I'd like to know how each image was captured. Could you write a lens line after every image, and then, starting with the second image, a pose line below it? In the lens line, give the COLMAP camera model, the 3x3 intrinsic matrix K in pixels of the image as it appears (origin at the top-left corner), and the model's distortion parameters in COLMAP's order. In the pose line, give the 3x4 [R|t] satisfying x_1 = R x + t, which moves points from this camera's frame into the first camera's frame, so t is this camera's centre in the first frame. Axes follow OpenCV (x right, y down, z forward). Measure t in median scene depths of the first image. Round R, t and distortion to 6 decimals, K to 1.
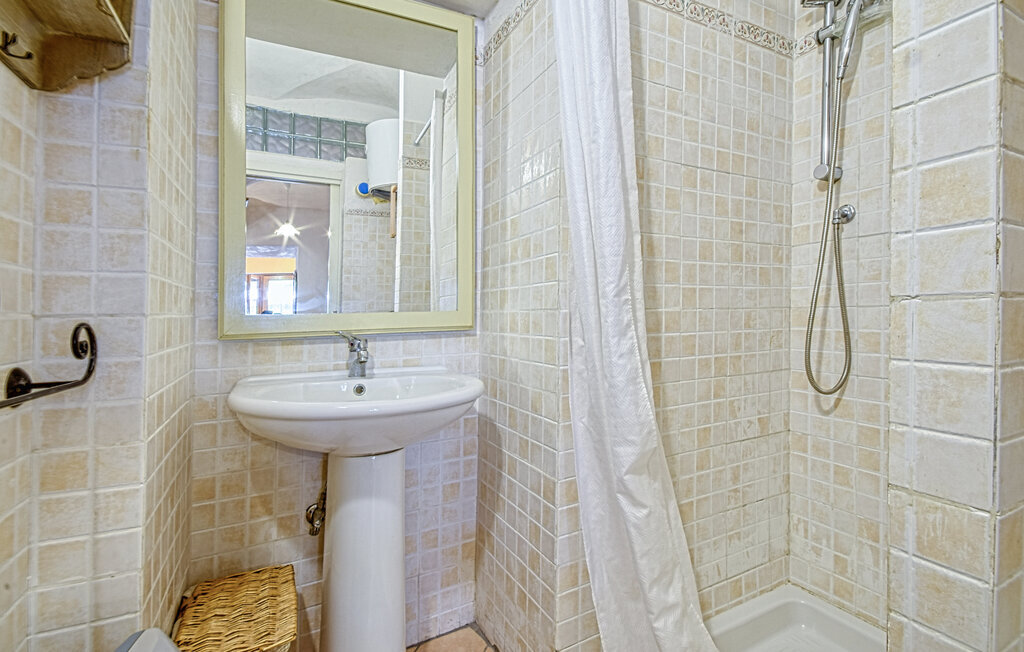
lens RADIAL K [[449.2, 0, 482.7], [0, 449.2, 298.6], [0, 0, 1]] dist [0.022308, 0.000149]
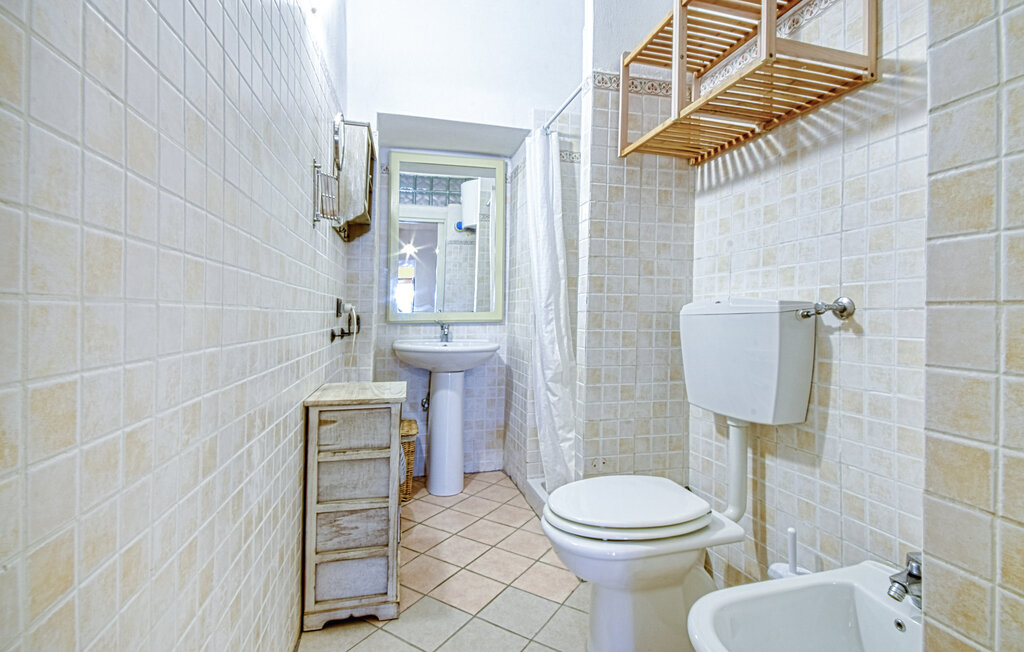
lens RADIAL K [[461.5, 0, 510.2], [0, 461.5, 303.1], [0, 0, 1]] dist [0.003226, -0.009535]
pose [[0.983404, 0.014527, -0.180845, 0.396376], [-0.011800, 0.999800, 0.016143, -0.046375], [0.181043, -0.013741, 0.983379, -1.029033]]
